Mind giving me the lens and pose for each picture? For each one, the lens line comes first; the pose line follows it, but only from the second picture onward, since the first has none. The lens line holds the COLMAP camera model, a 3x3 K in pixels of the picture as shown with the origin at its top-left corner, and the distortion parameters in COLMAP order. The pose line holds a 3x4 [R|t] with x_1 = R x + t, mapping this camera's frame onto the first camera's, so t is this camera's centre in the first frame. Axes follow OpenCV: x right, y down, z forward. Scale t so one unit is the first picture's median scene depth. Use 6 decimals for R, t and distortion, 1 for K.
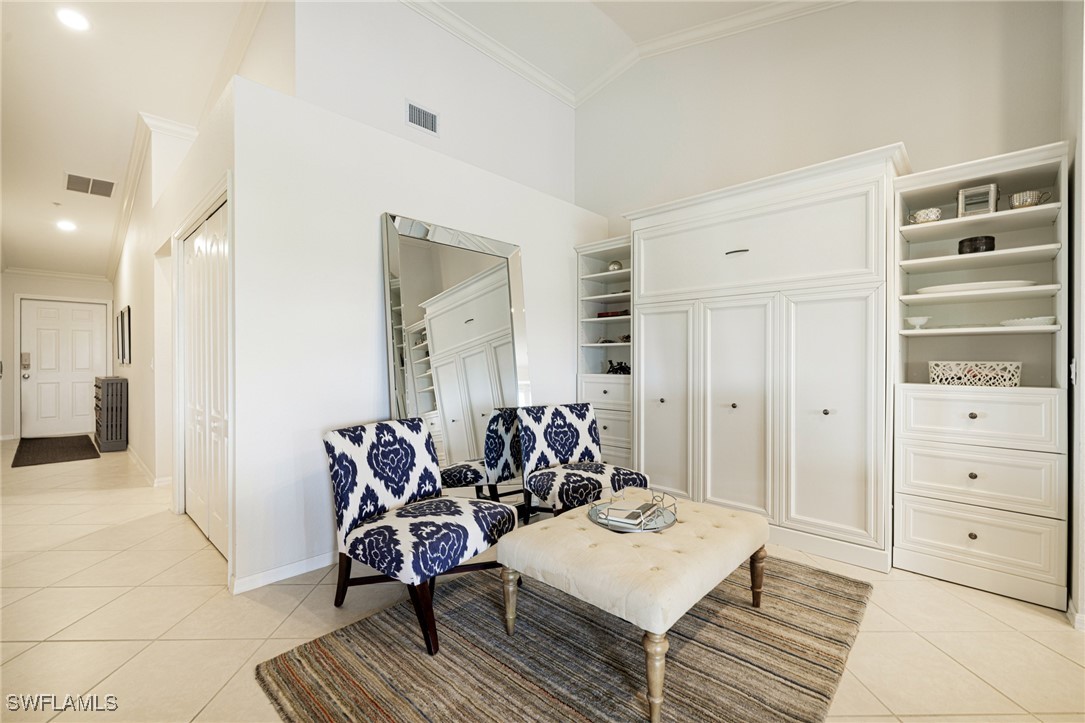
lens RADIAL K [[456.8, 0, 536.1], [0, 456.8, 361.5], [0, 0, 1]] dist [-0.003188, 0.000924]
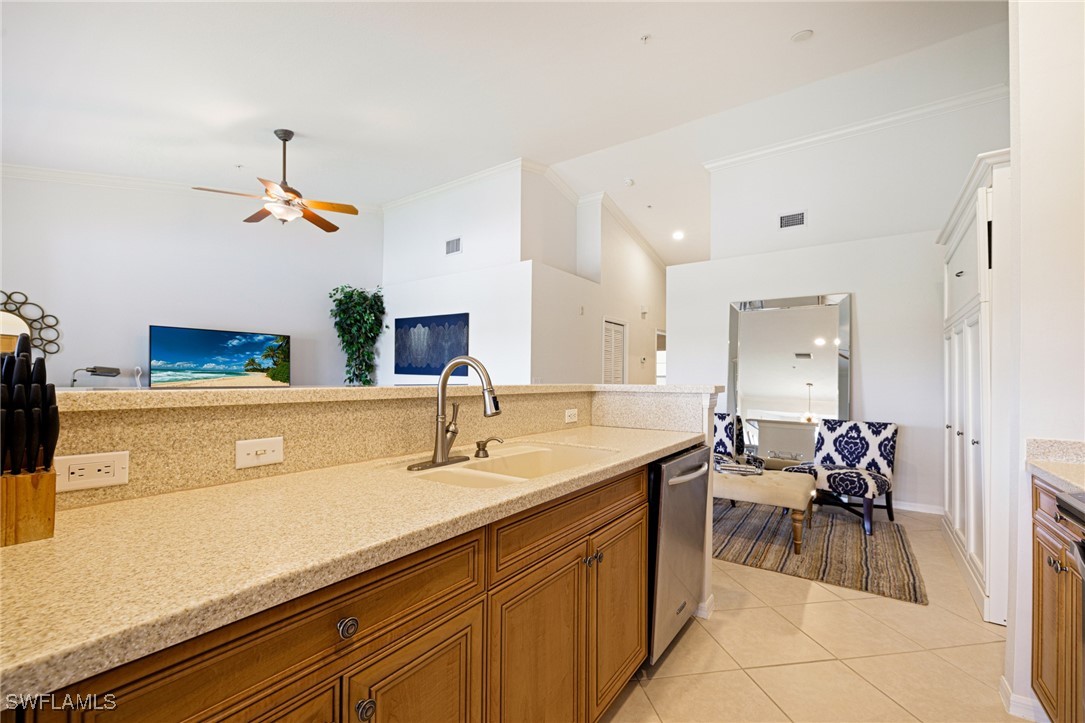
lens RADIAL K [[456.8, 0, 545.0], [0, 456.8, 380.3], [0, 0, 1]] dist [-0.003188, 0.000924]
pose [[0.149750, 0.007230, -0.988698, 1.161407], [-0.016550, 0.999852, 0.004805, -0.006465], [0.988585, 0.015643, 0.149847, -0.015632]]
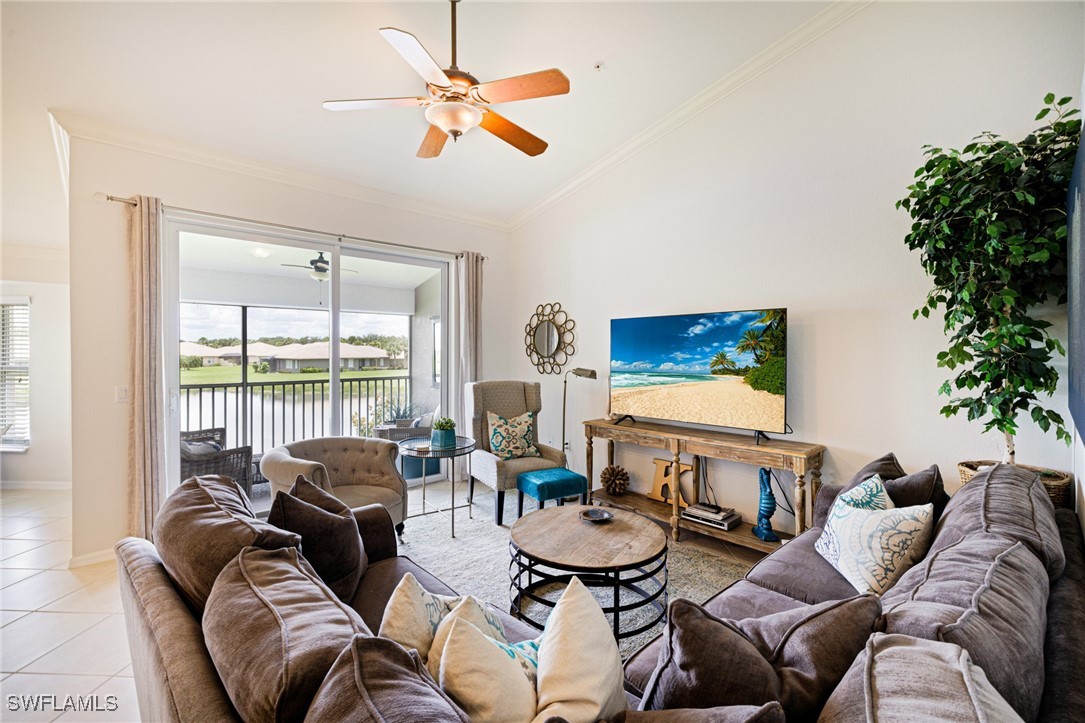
lens RADIAL K [[477.5, 0, 532.1], [0, 477.5, 369.9], [0, 0, 1]] dist [-0.001118, 0.001644]
pose [[-0.995337, -0.009664, 0.095971, -0.396866], [-0.005324, 0.998956, 0.045373, -0.077417], [-0.096309, 0.044650, -0.994350, 0.227739]]
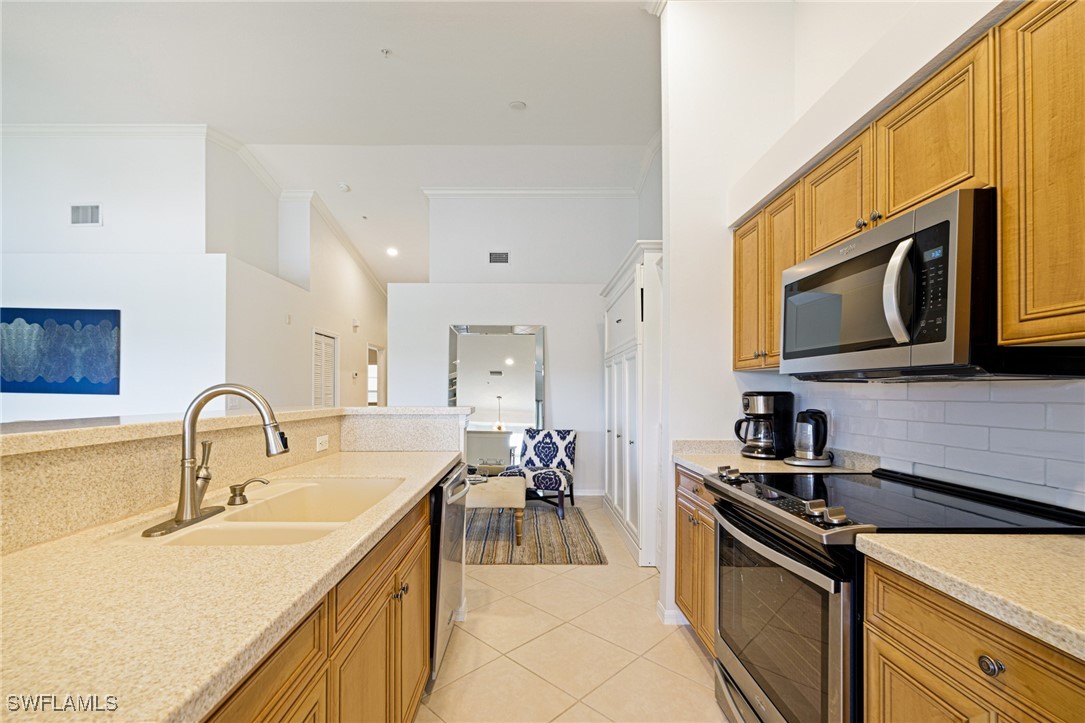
lens RADIAL K [[456.8, 0, 532.5], [0, 456.8, 396.4], [0, 0, 1]] dist [-0.003188, 0.000924]
pose [[0.695964, 0.008050, -0.718032, 1.130548], [-0.009087, 0.999956, 0.002404, -0.019324], [0.718019, 0.004852, 0.696006, -0.107579]]
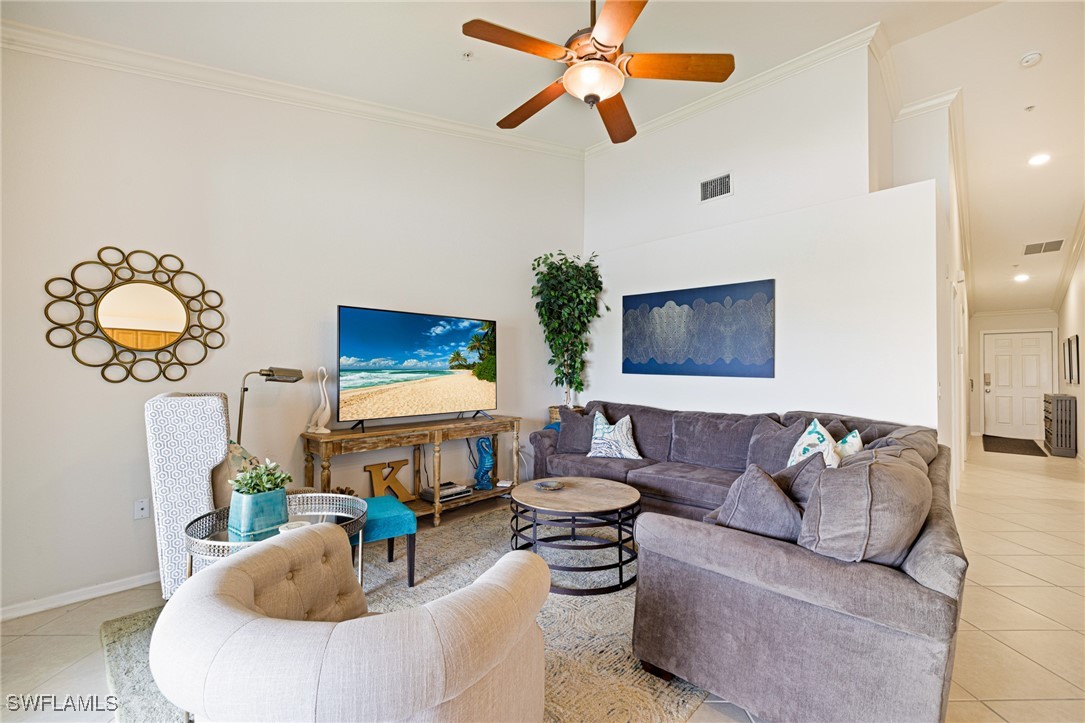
lens RADIAL K [[456.8, 0, 543.8], [0, 456.8, 364.1], [0, 0, 1]] dist [-0.003188, 0.000924]
pose [[-0.009358, -0.016071, -0.999827, 0.489638], [-0.011838, 0.999803, -0.015960, -0.019283], [0.999886, 0.011687, -0.009546, -0.606119]]
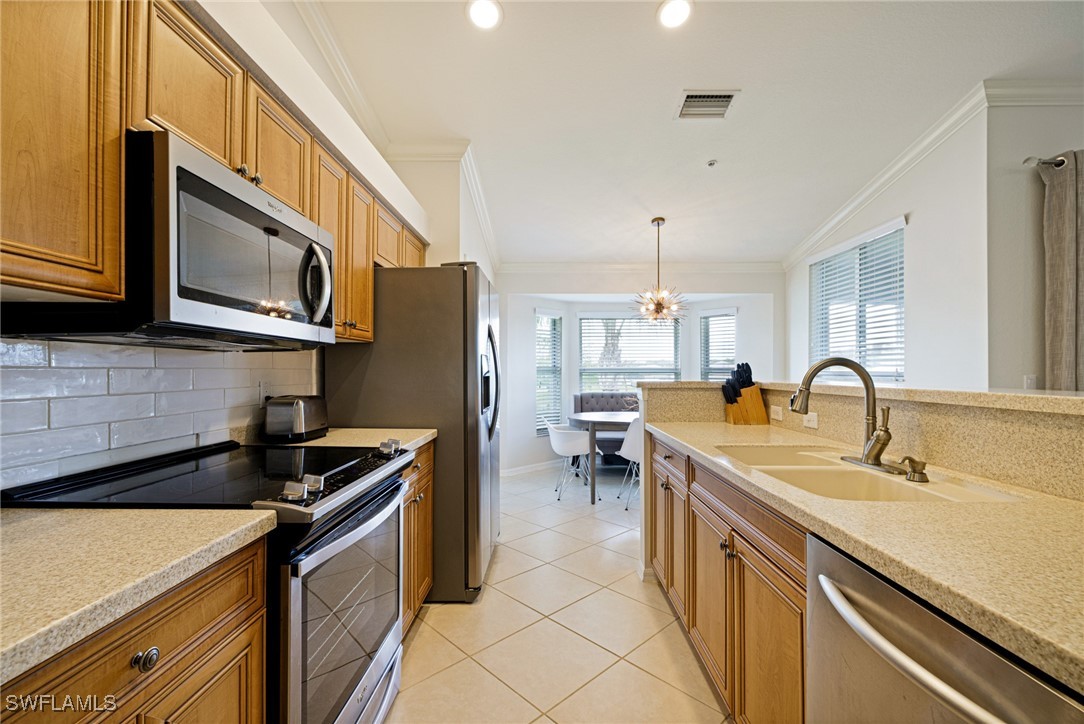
lens RADIAL K [[456.3, 0, 533.2], [0, 456.3, 365.0], [0, 0, 1]] dist [-0.003188, 0.000924]
pose [[-0.672071, 0.005819, 0.740464, 0.561110], [0.003206, 0.999983, -0.004949, -0.017222], [-0.740480, -0.000952, -0.672078, 0.518978]]
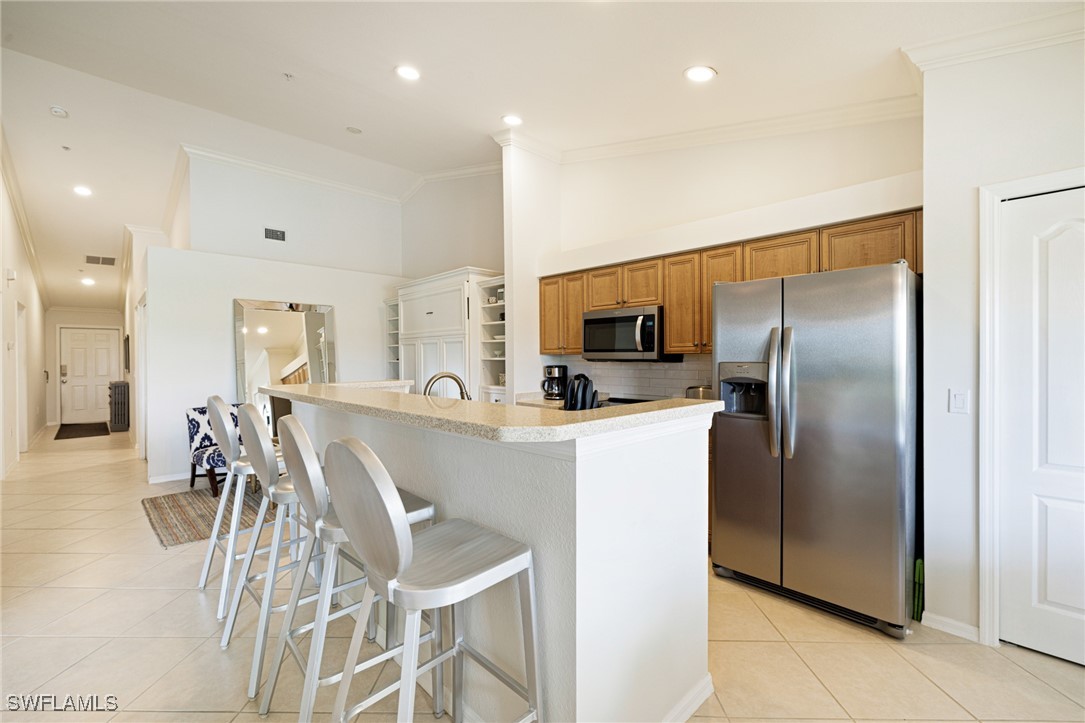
lens RADIAL K [[456.8, 0, 538.4], [0, 456.8, 360.0], [0, 0, 1]] dist [-0.003188, 0.000924]
pose [[0.999009, -0.007643, -0.043855, 0.876221], [0.007585, 0.999970, -0.001495, -0.043139], [0.043865, 0.001161, 0.999037, -0.740195]]
